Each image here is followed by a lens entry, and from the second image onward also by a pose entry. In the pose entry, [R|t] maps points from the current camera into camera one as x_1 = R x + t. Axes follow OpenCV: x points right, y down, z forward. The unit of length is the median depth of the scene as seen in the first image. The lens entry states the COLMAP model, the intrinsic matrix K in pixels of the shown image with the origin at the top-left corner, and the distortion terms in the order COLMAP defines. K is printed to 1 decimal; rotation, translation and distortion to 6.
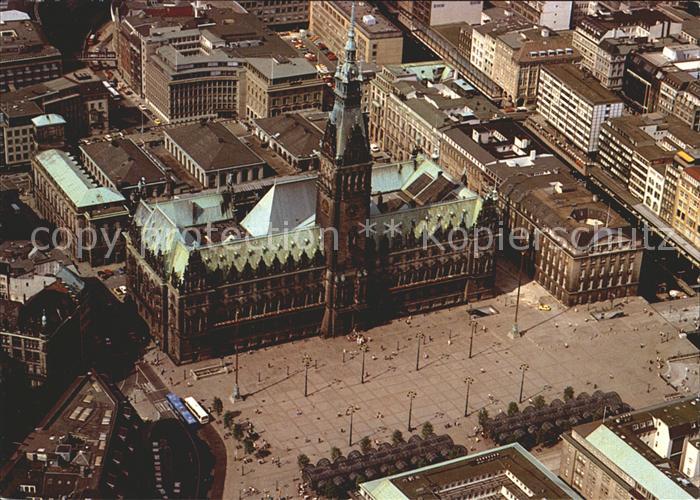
lens RADIAL K [[1930.8, 0, 350.0], [0, 1930.8, 250.0], [0, 0, 1]] dist [0.158546, 0.153569]
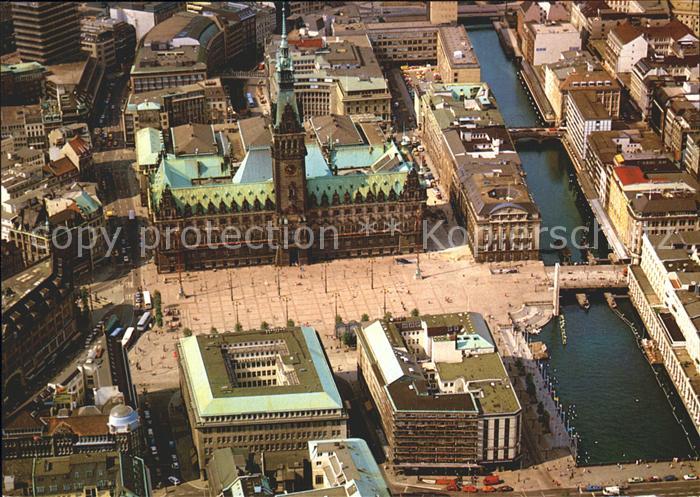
lens RADIAL K [[1930.8, 0, 350.0], [0, 1930.8, 248.5], [0, 0, 1]] dist [0.158546, 0.153569]
pose [[0.919819, 0.064241, -0.387047, 0.472804], [-0.092950, 0.994100, -0.055899, 0.088634], [0.381173, 0.087393, 0.920364, -0.177637]]
